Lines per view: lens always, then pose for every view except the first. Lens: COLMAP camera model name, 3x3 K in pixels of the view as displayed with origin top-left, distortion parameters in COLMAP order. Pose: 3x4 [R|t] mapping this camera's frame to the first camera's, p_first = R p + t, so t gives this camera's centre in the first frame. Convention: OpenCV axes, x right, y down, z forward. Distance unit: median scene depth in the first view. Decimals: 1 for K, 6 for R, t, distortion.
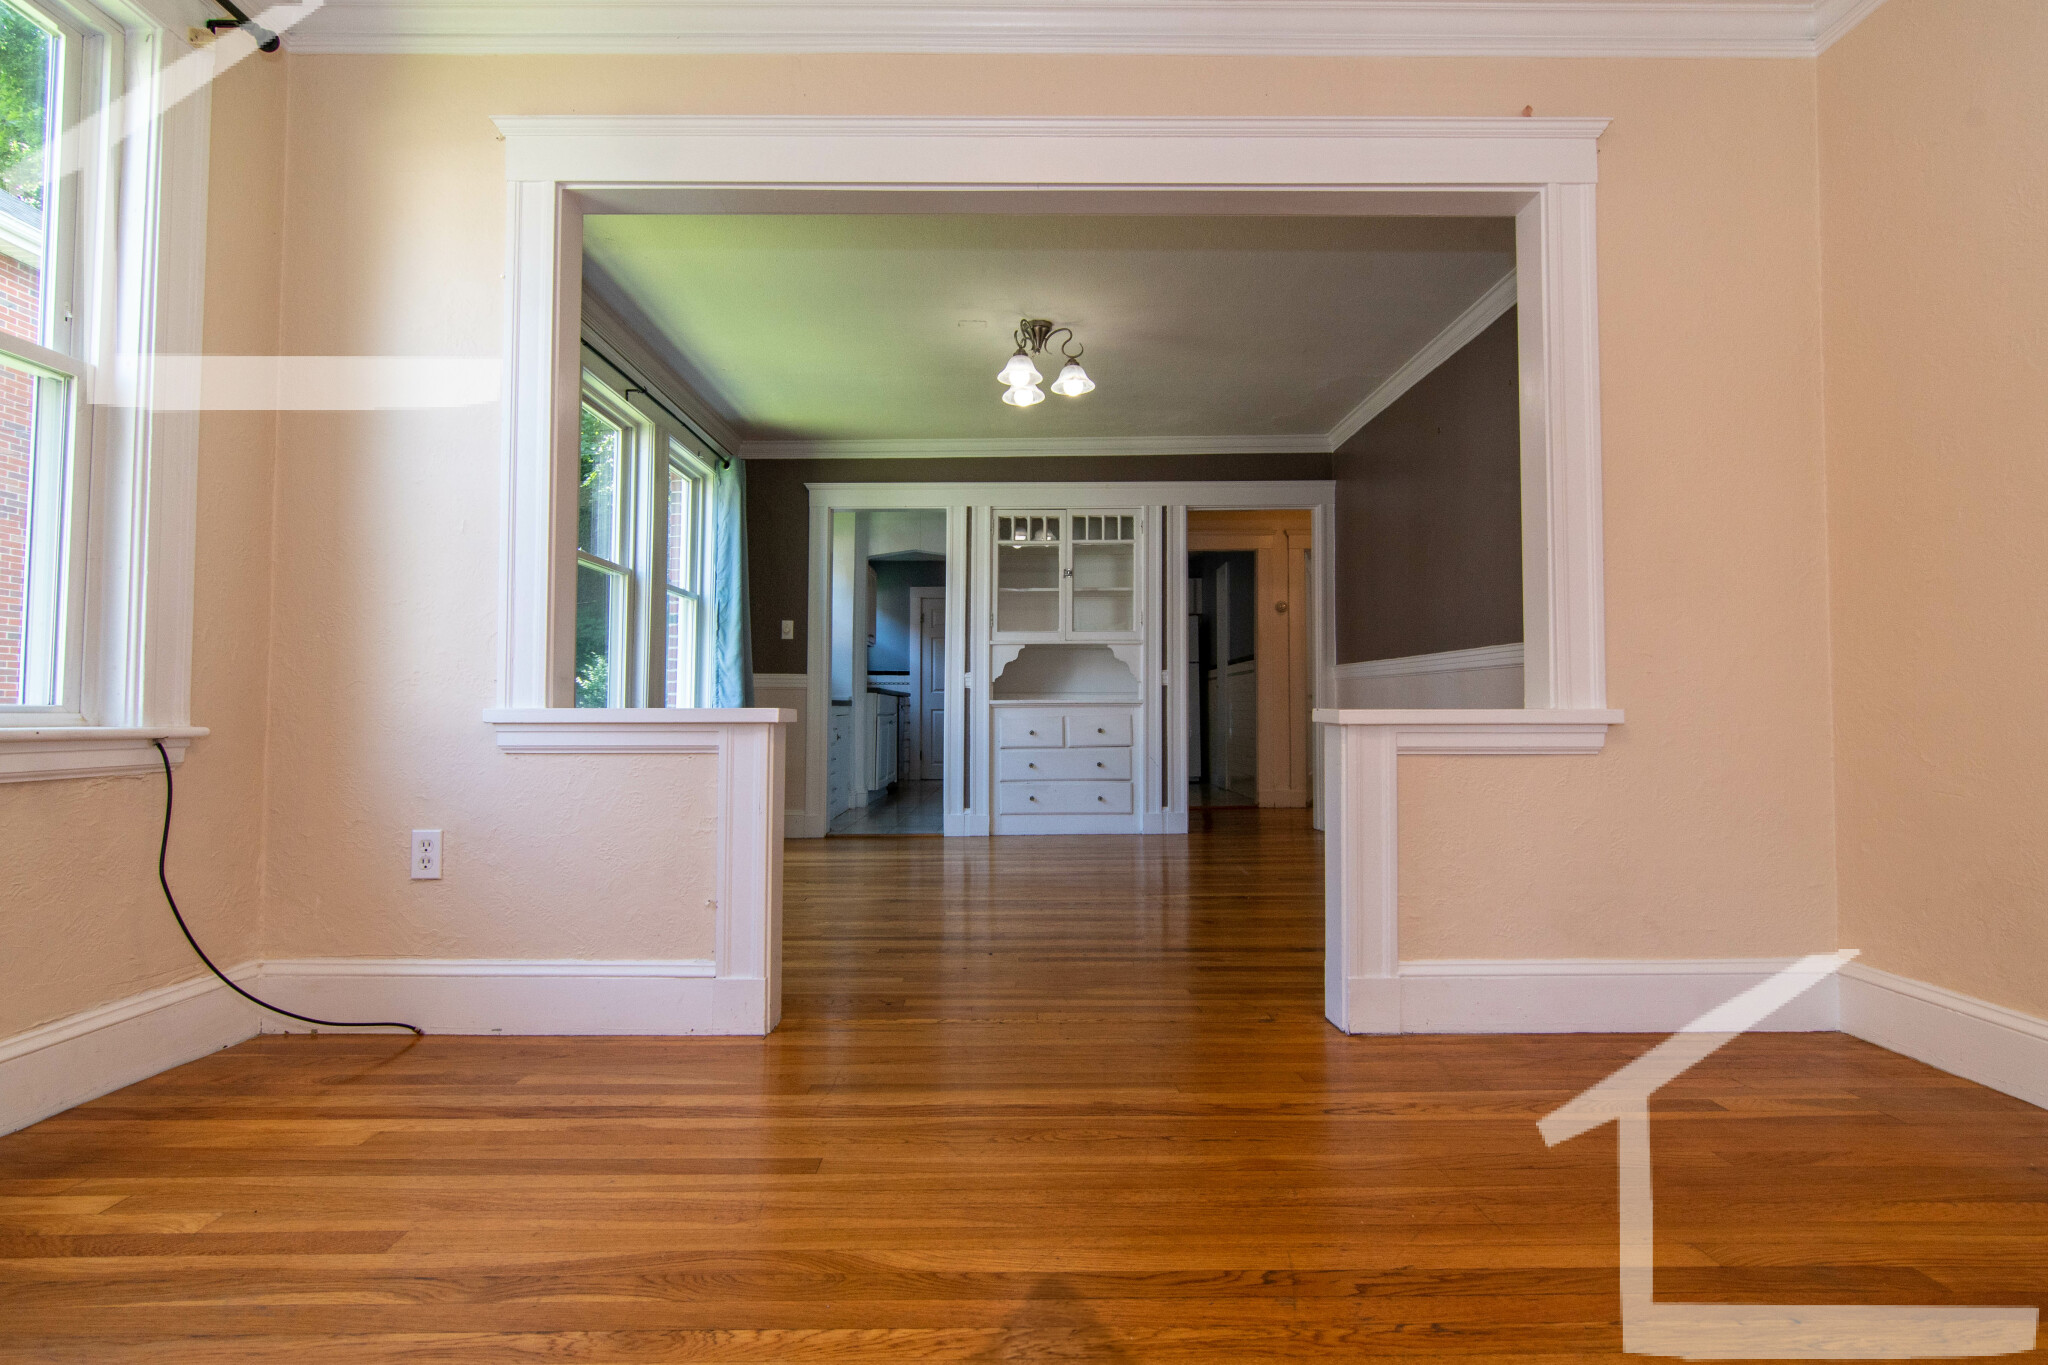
lens RADIAL K [[1003.7, 0, 1022.4], [0, 1003.7, 675.5], [0, 0, 1]] dist [0.000346, 0.000153]
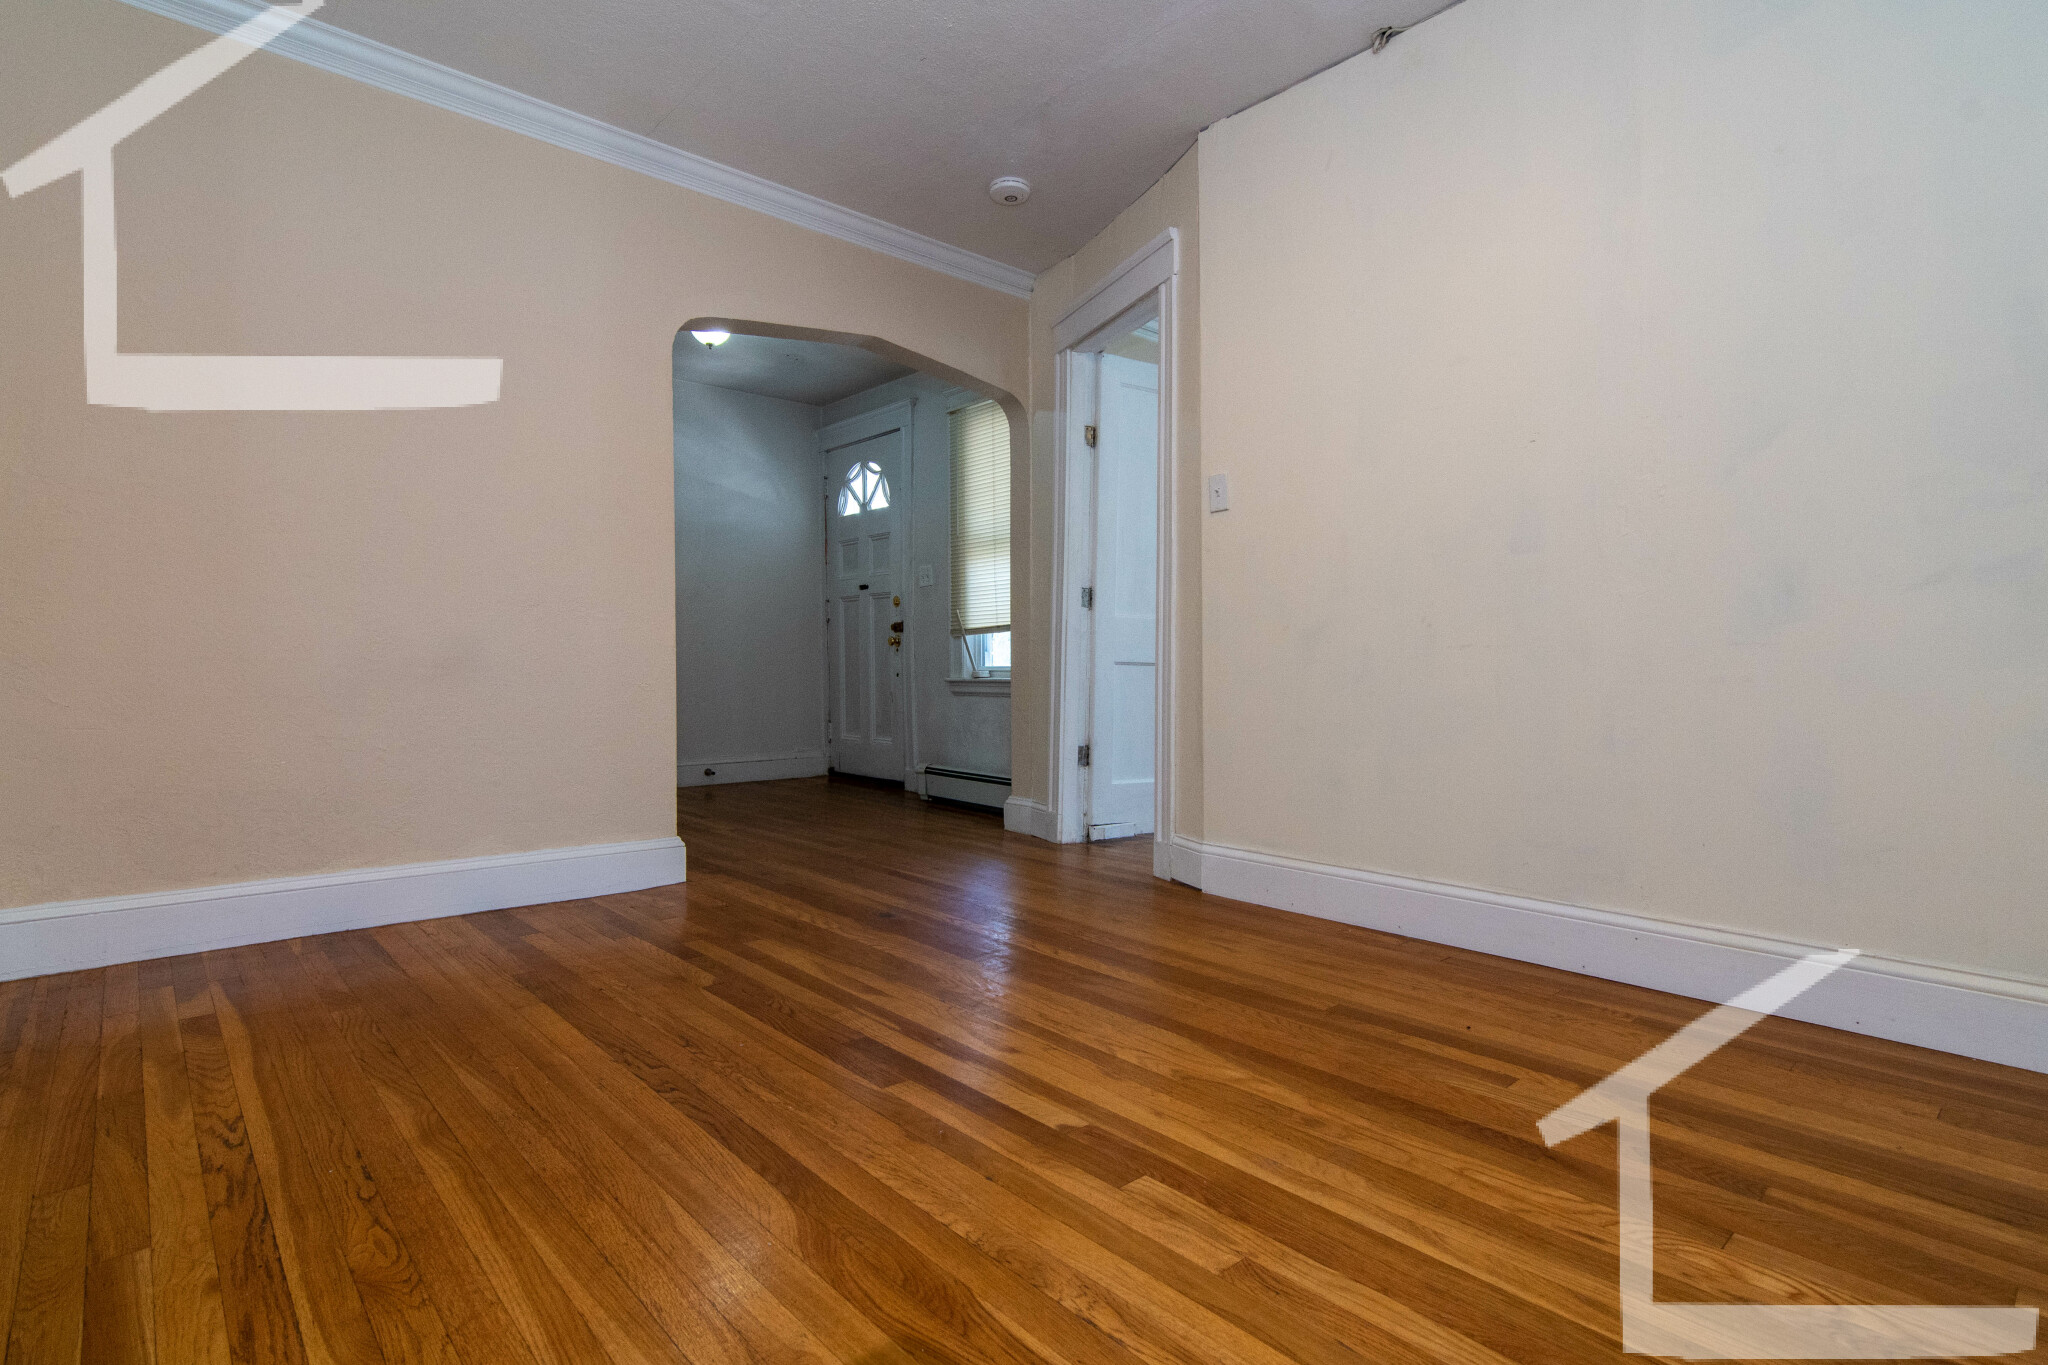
lens RADIAL K [[1003.7, 0, 1024.0], [0, 1003.7, 678.9], [0, 0, 1]] dist [0.000346, 0.000153]
pose [[-0.659452, -0.010260, 0.751677, -1.123226], [-0.027782, 0.999556, -0.010730, 0.078396], [-0.751233, -0.027959, -0.659444, 1.672006]]
